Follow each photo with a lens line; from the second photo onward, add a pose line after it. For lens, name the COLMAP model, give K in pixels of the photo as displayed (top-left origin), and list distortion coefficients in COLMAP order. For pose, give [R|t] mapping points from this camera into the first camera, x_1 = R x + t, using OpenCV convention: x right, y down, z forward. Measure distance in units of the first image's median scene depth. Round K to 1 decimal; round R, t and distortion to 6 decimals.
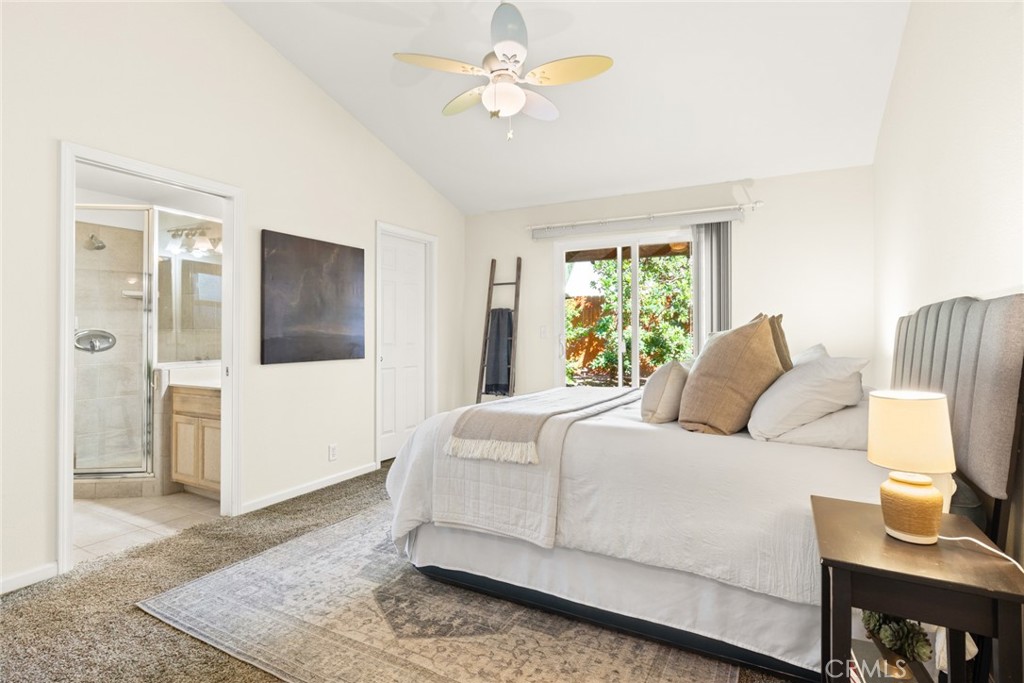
lens RADIAL K [[500.5, 0, 514.0], [0, 500.5, 337.8], [0, 0, 1]] dist [0.000959, -0.000250]
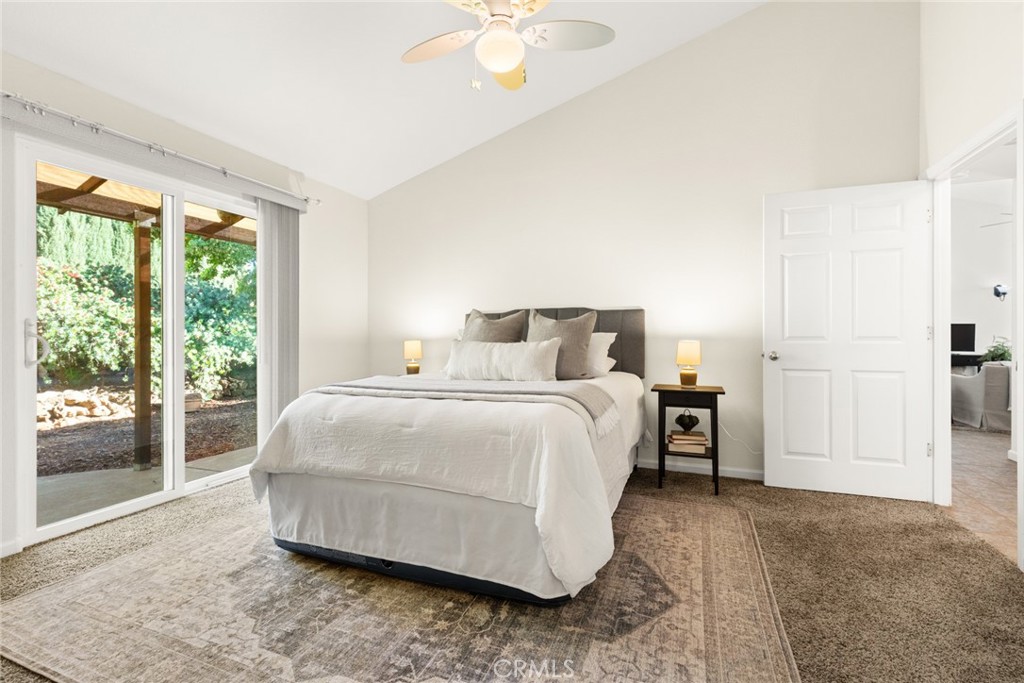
lens RADIAL K [[462.5, 0, 513.3], [0, 462.5, 336.2], [0, 0, 1]] dist [0.010215, -0.000893]
pose [[-0.125986, -0.005661, 0.992016, -1.097136], [0.003478, 0.999975, 0.006148, 0.032333], [-0.992026, 0.004225, -0.125963, 1.397373]]
